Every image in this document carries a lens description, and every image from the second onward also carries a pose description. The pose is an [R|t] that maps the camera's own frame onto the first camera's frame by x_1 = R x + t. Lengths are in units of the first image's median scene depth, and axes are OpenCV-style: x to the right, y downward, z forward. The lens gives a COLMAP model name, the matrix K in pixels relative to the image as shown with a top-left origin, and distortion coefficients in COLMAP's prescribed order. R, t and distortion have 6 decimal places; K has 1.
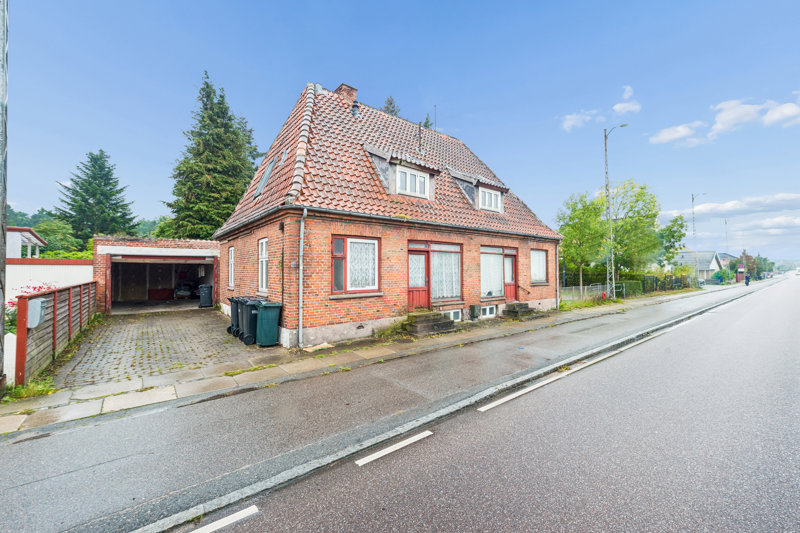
lens RADIAL K [[327.8, 0, 400.0], [0, 327.8, 266.5], [0, 0, 1]] dist [0.000918, 0.000059]
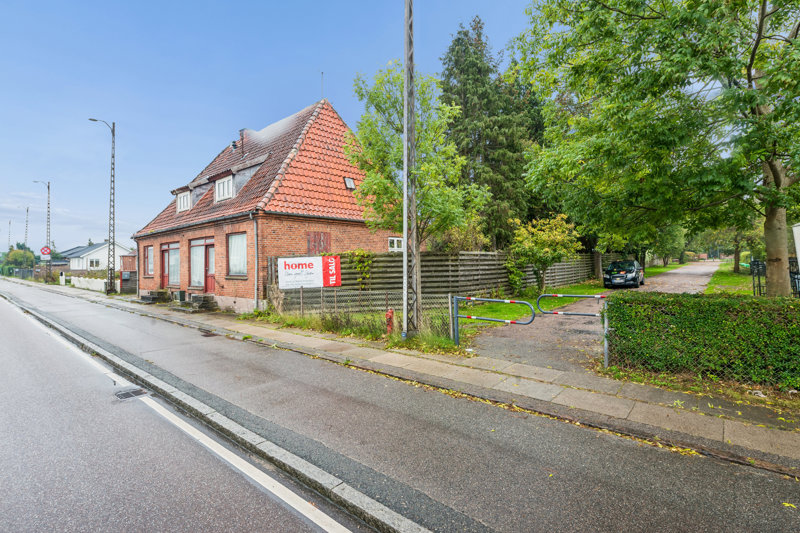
lens RADIAL K [[399.5, 0, 400.0], [0, 399.5, 266.5], [0, 0, 1]] dist [-0.000171, -0.000050]
pose [[0.152783, -0.002875, -0.988256, 1.484499], [0.018637, 0.999826, -0.000028, 0.036162], [0.988084, -0.018413, 0.152810, 1.293751]]
